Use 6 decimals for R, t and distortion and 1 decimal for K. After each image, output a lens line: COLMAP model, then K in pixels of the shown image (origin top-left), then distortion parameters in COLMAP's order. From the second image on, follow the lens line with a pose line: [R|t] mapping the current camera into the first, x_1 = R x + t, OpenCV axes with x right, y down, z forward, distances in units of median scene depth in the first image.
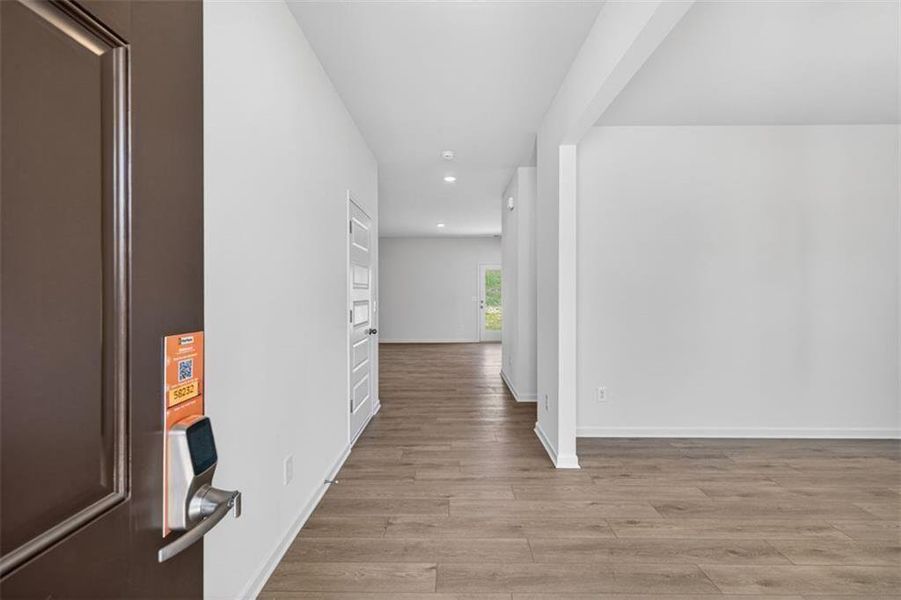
lens RADIAL K [[378.7, 0, 450.0], [0, 378.7, 296.5], [0, 0, 1]] dist [0.009441, -0.000865]
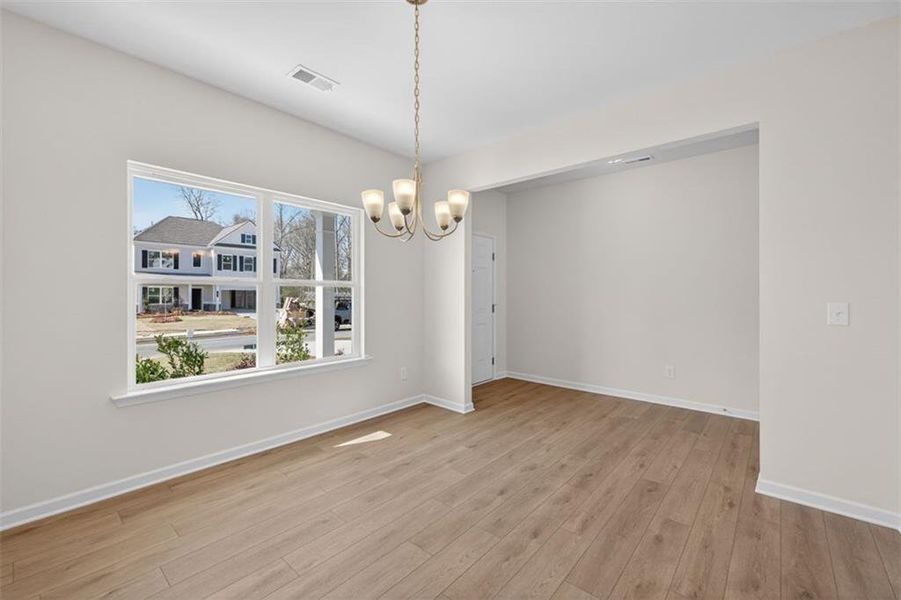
lens RADIAL K [[378.7, 0, 450.0], [0, 378.7, 296.5], [0, 0, 1]] dist [0.009441, -0.000865]
pose [[-0.657109, 0.005851, -0.753773, 1.798885], [-0.004261, 0.999925, 0.011476, -0.006406], [0.753784, 0.010753, -0.657035, 1.280805]]
